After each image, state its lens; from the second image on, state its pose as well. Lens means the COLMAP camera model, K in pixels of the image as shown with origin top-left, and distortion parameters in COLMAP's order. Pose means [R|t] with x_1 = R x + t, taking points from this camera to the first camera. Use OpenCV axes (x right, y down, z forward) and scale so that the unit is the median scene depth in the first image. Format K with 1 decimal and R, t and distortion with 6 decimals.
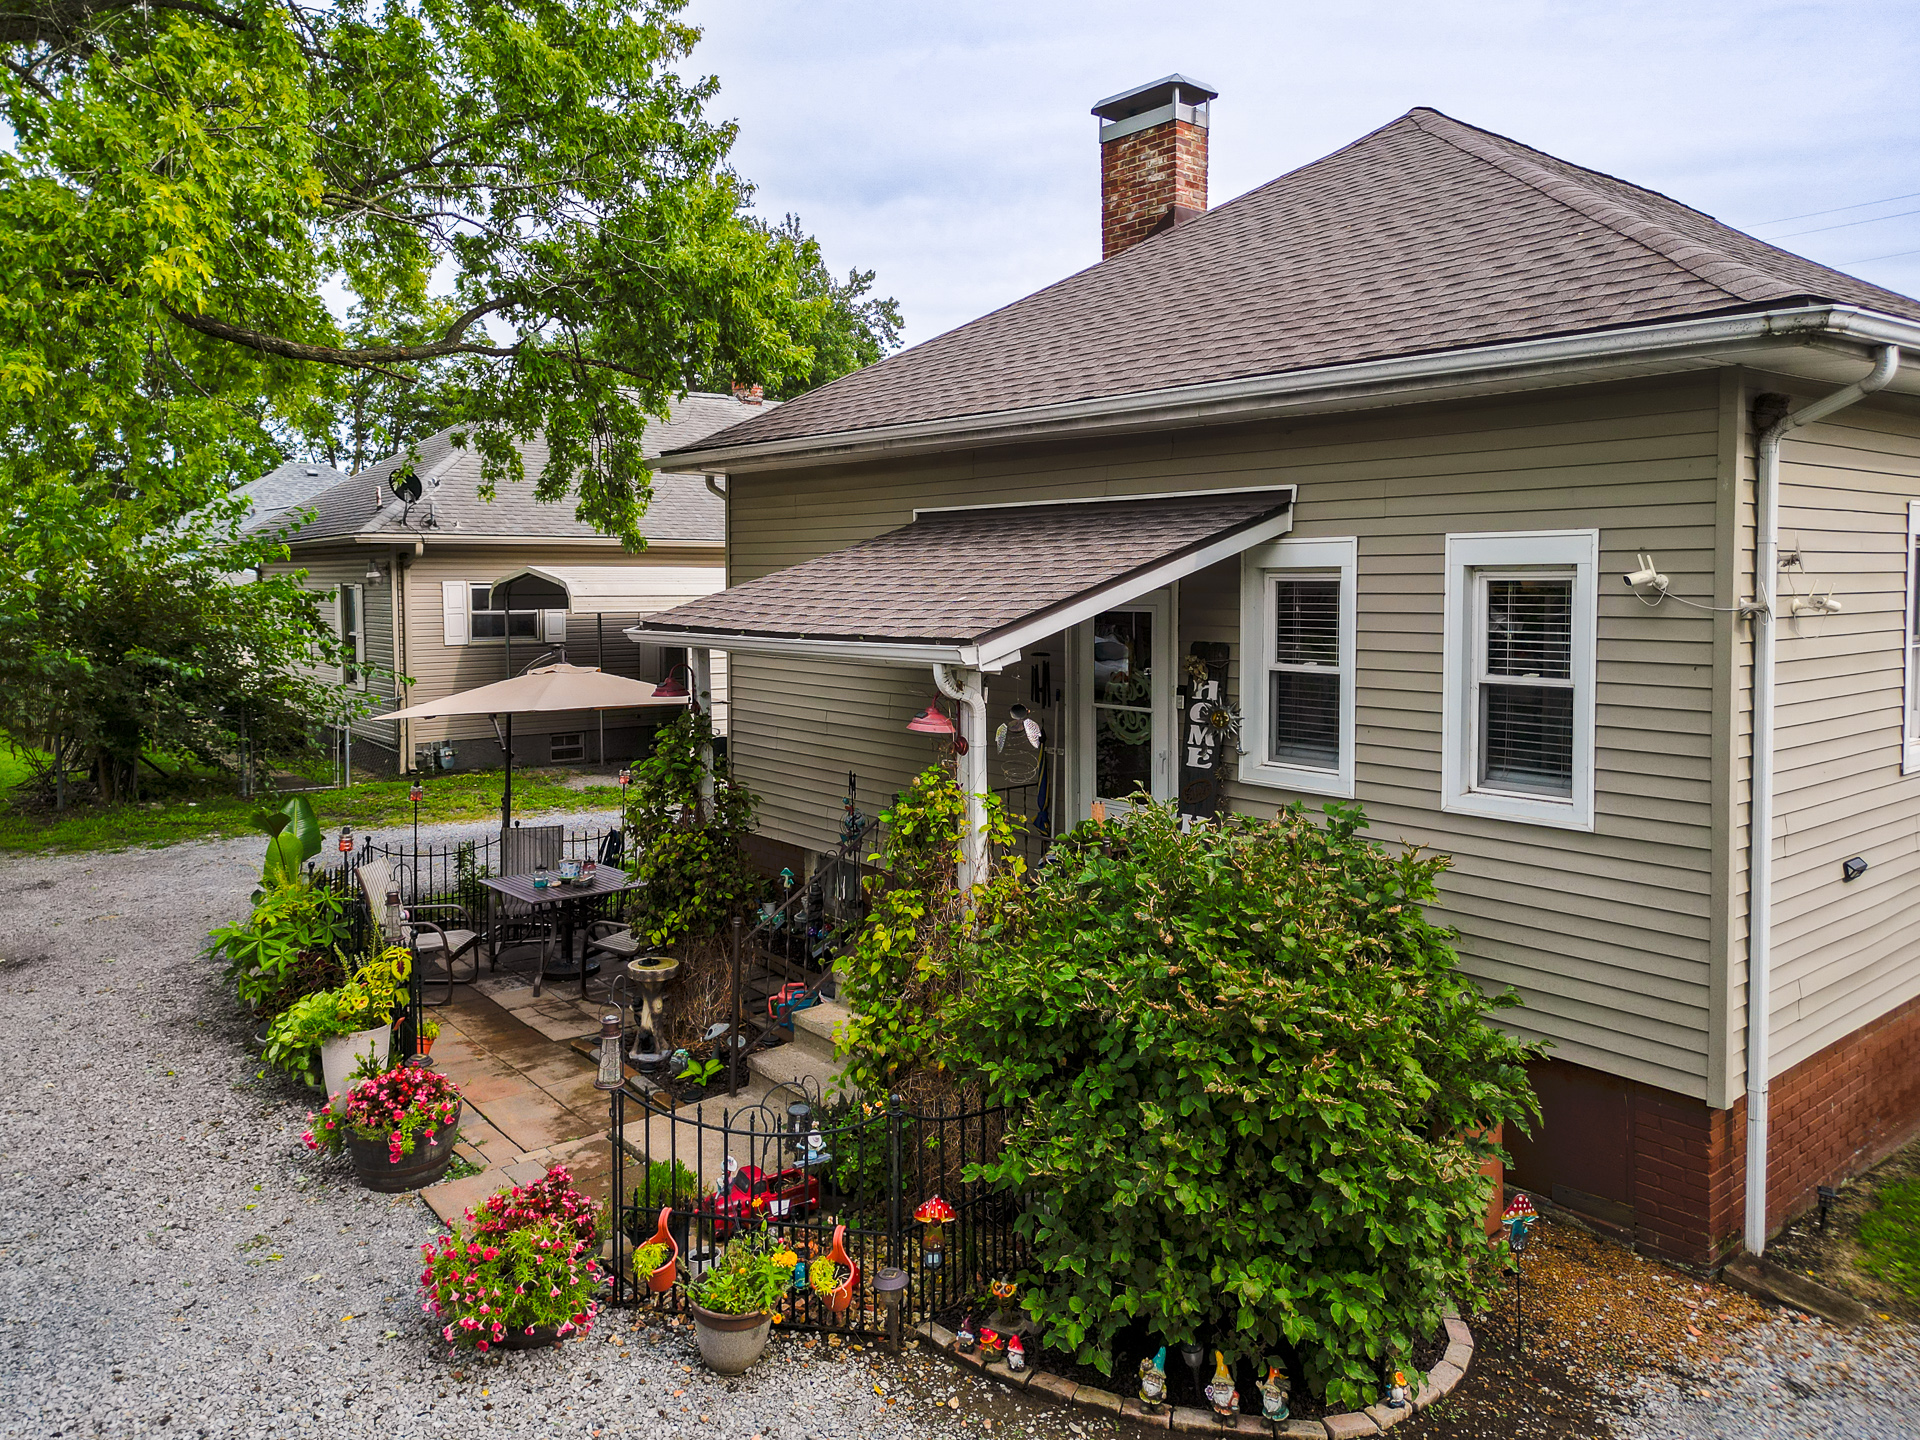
lens RADIAL K [[1385.6, 0, 955.2], [0, 1385.6, 696.8], [0, 0, 1]] dist [0.071493, -0.075567]
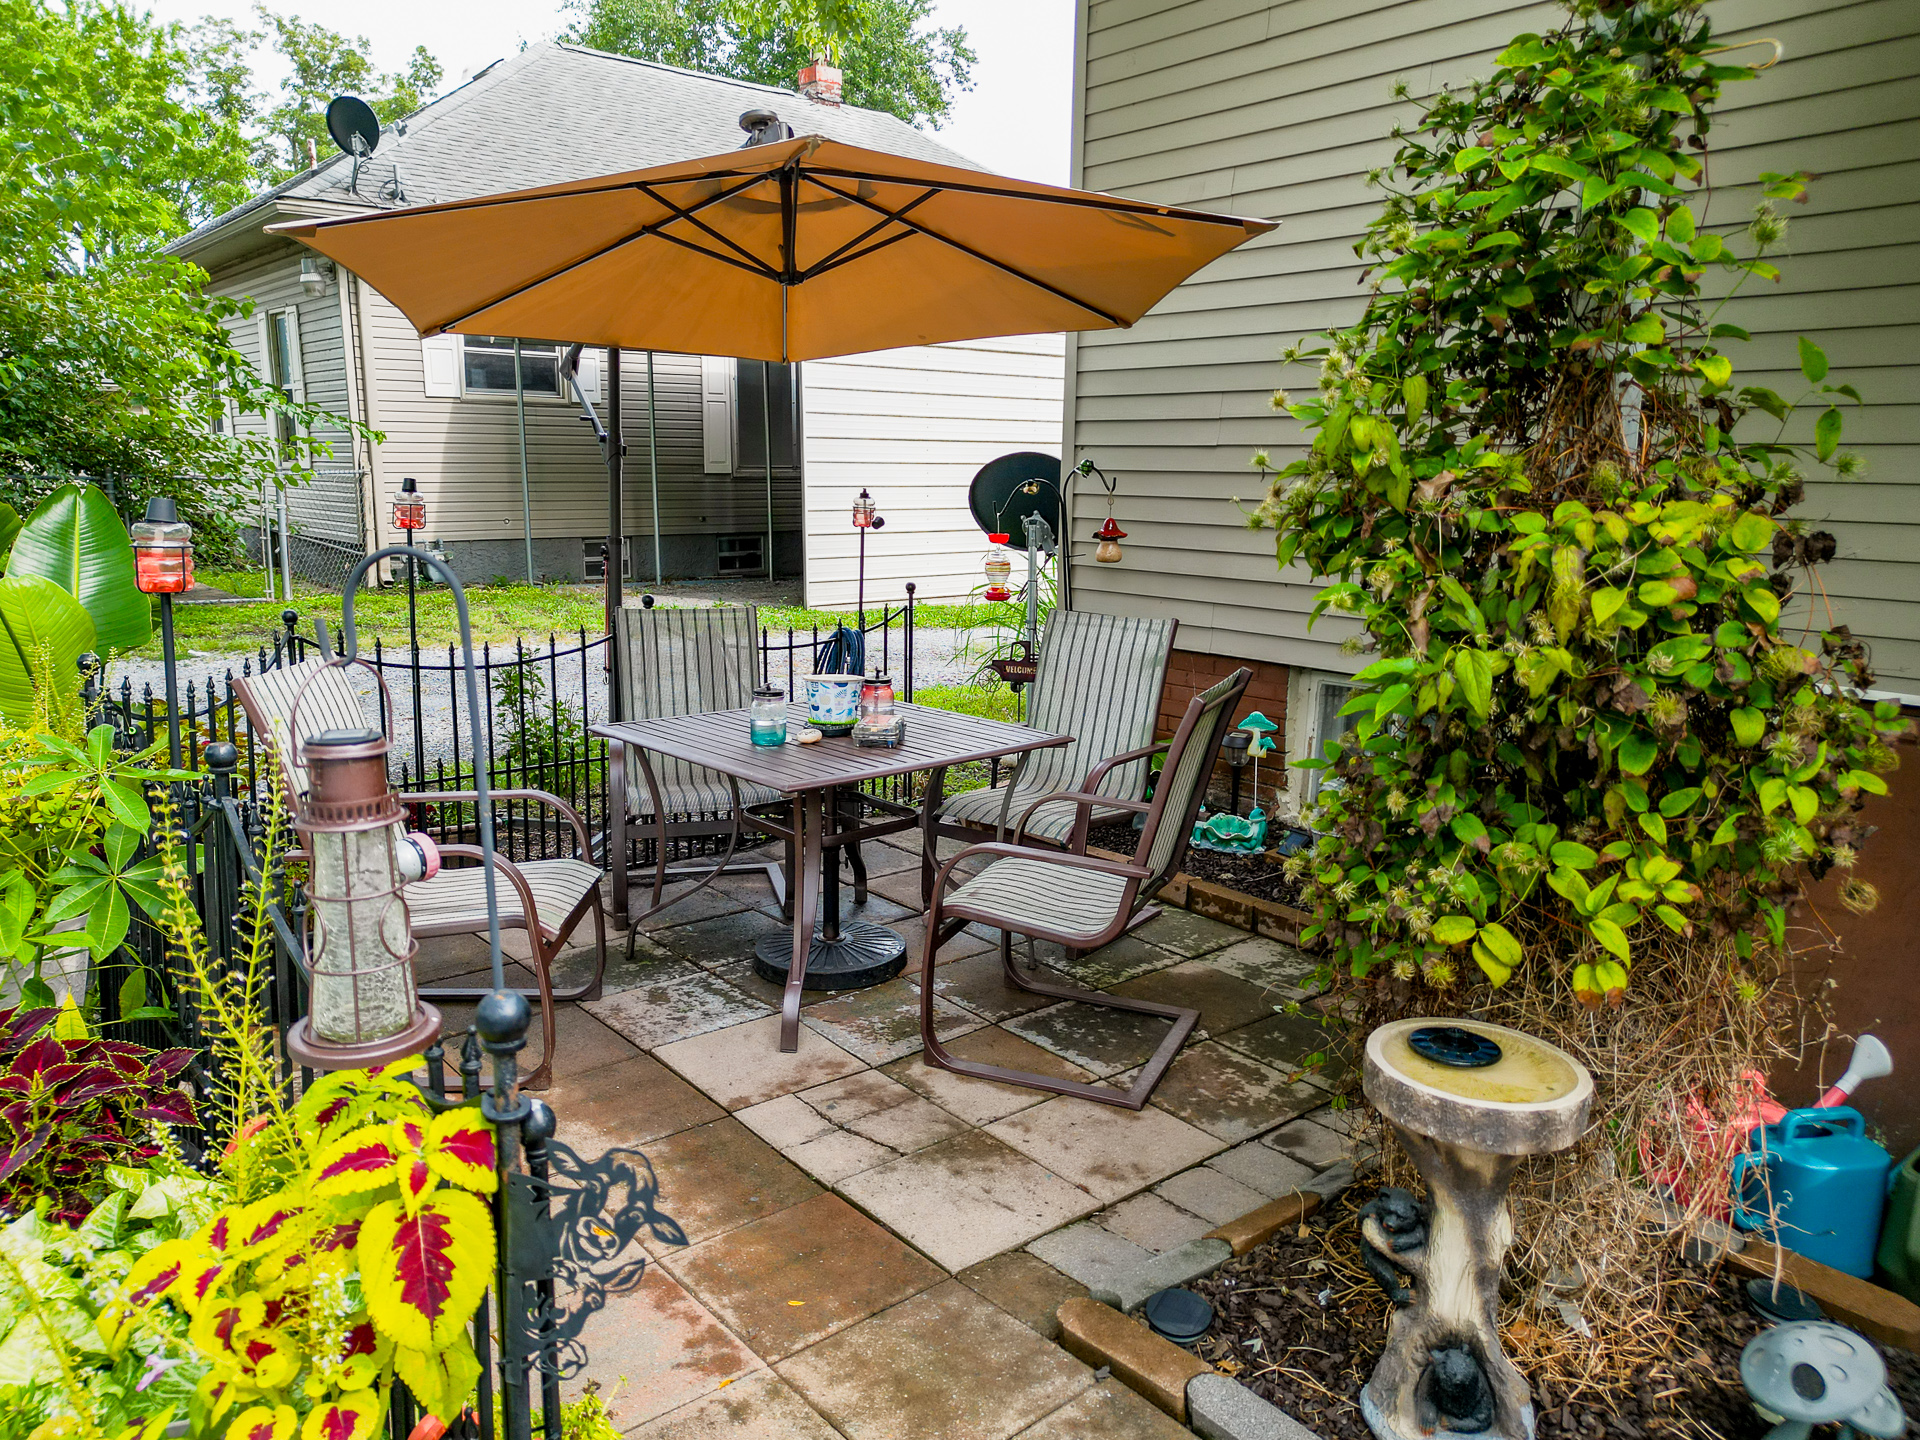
lens RADIAL K [[1319.8, 0, 959.8], [0, 1319.8, 737.0], [0, 0, 1]] dist [0.088825, -0.106115]
pose [[0.999314, 0.000380, 0.037033, -0.142358], [-0.004806, 0.992823, 0.119500, 0.050338], [-0.036722, -0.119596, 0.992143, 0.357033]]
